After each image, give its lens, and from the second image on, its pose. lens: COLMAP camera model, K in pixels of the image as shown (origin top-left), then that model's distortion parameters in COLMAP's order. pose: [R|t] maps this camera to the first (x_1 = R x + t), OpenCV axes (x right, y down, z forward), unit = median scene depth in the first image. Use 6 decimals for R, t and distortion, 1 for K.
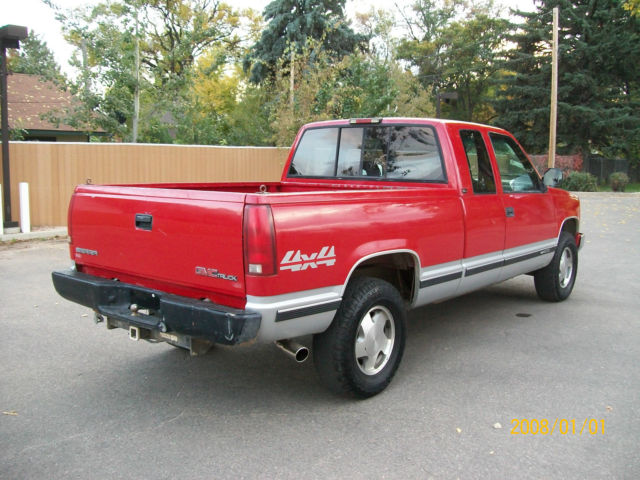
lens RADIAL K [[662.7, 0, 322.4], [0, 662.7, 225.1], [0, 0, 1]] dist [-0.195818, 0.177751]
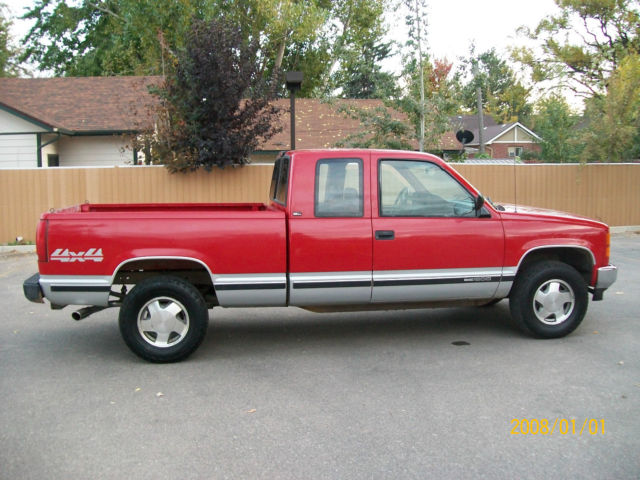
lens RADIAL K [[662.7, 0, 322.4], [0, 662.7, 225.1], [0, 0, 1]] dist [-0.195818, 0.177751]
pose [[0.750933, 0.036021, -0.659395, 0.985008], [-0.048251, 0.998835, -0.000386, -0.033074], [0.658613, 0.032106, 0.751796, 0.157923]]
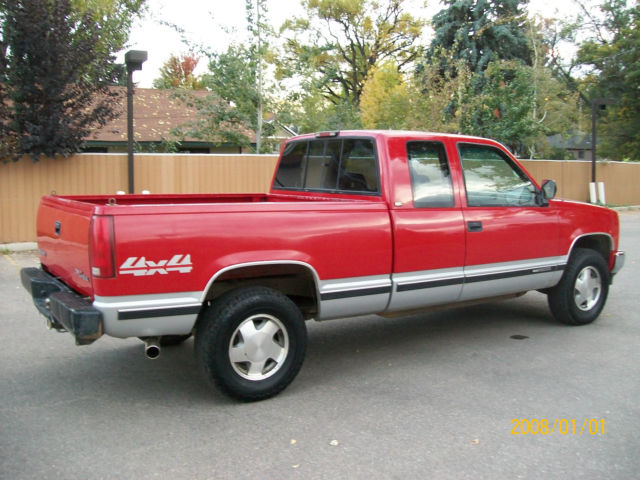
lens RADIAL K [[662.7, 0, 322.4], [0, 662.7, 225.1], [0, 0, 1]] dist [-0.195818, 0.177751]
pose [[0.955570, 0.018826, -0.294164, 0.387535], [-0.022826, 0.999688, -0.010171, -0.007550], [0.293881, 0.016434, 0.955701, 0.028803]]
